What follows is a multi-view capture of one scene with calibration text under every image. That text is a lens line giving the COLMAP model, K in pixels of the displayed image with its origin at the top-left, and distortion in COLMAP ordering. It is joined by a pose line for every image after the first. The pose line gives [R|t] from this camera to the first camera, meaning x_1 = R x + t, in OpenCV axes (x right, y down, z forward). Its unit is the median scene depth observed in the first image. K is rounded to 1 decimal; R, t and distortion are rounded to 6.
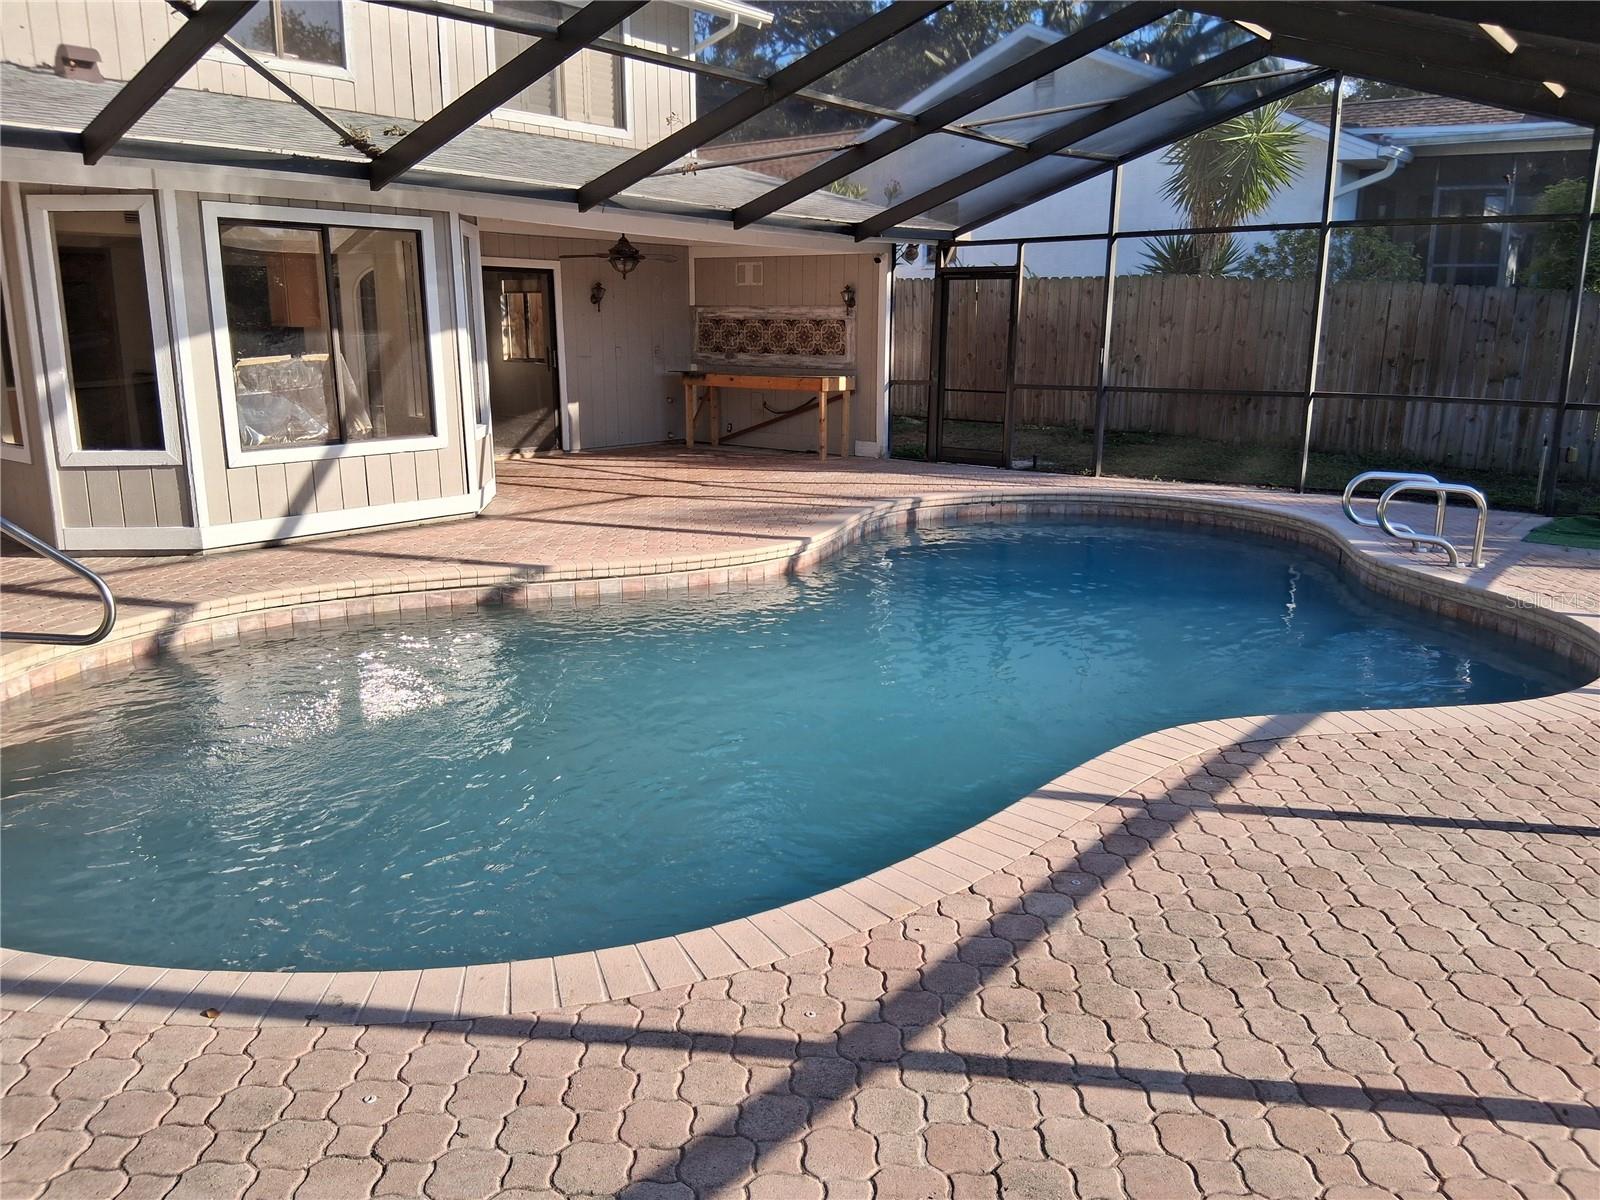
lens RADIAL K [[1216.2, 0, 794.9], [0, 1216.2, 590.2], [0, 0, 1]] dist [0.127646, -0.214995]
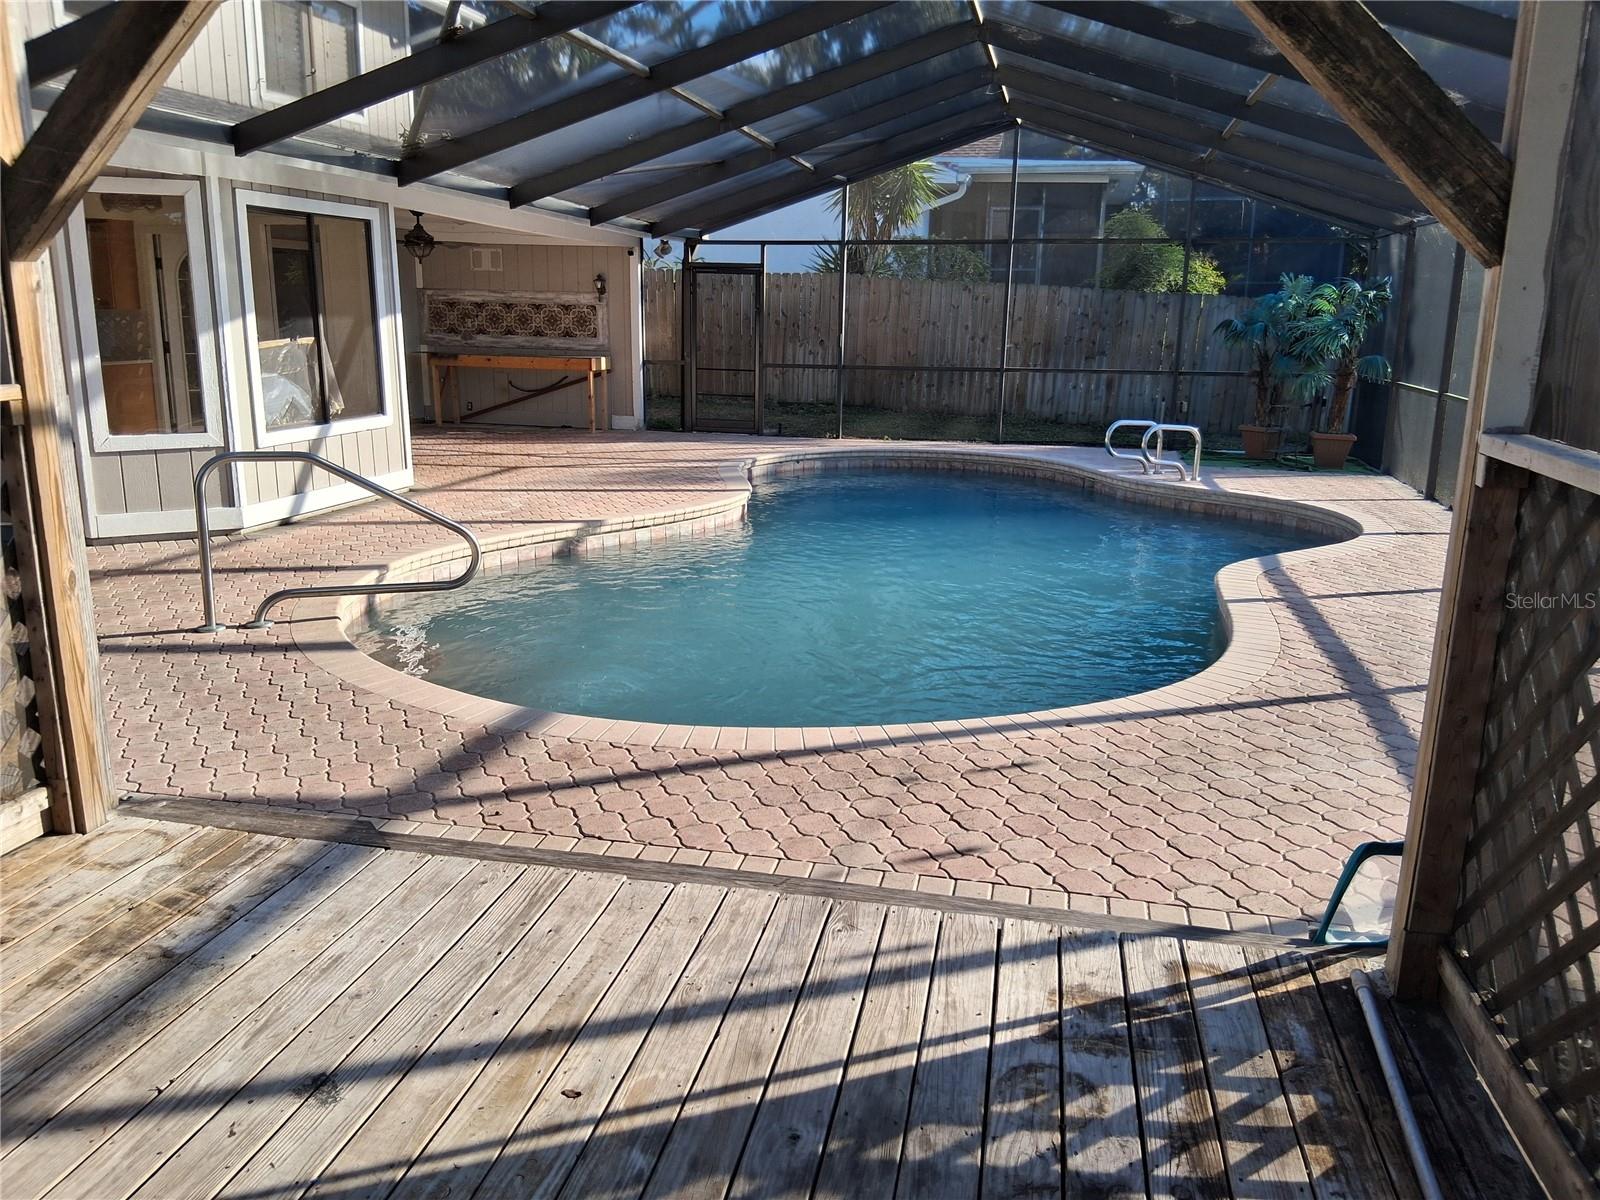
lens RADIAL K [[1216.2, 0, 794.9], [0, 1216.2, 590.2], [0, 0, 1]] dist [0.127646, -0.214995]
pose [[0.896898, -0.089633, 0.433059, -0.375201], [0.083637, 0.995952, 0.032922, 0.016388], [-0.434257, 0.006692, 0.900764, -0.089738]]
